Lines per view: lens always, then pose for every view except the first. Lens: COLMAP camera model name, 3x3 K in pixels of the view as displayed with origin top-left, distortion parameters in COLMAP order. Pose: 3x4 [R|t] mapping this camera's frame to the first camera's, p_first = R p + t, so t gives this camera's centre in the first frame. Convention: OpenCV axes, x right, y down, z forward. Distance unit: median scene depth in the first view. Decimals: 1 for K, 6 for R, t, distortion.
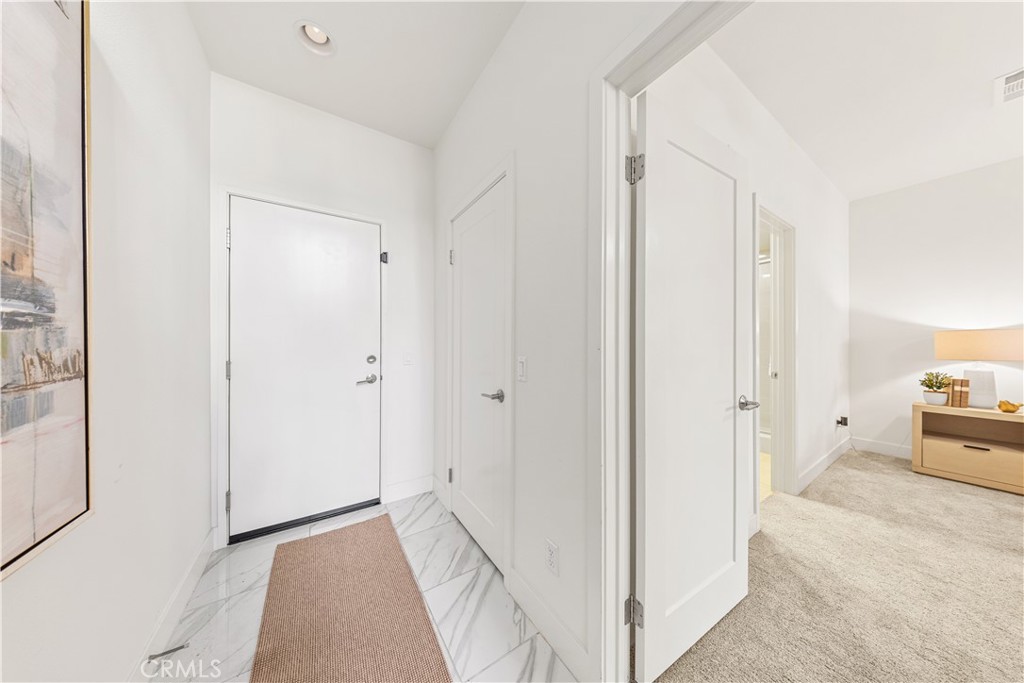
lens RADIAL K [[301.7, 0, 512.3], [0, 301.7, 344.4], [0, 0, 1]] dist [-0.001736, -0.000129]
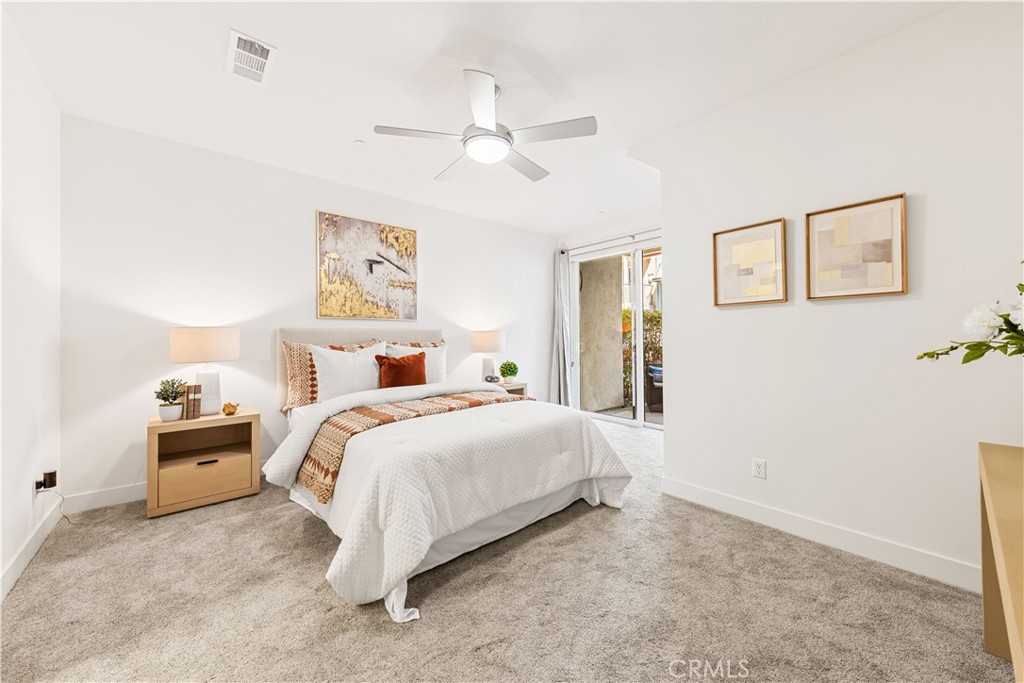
lens RADIAL K [[378.2, 0, 471.5], [0, 378.2, 340.8], [0, 0, 1]] dist [0.019998, -0.000011]
pose [[-0.075145, 0.001073, 0.997172, 0.361449], [0.009556, 0.999954, -0.000356, -0.000020], [-0.997127, 0.009502, -0.075152, 0.299456]]
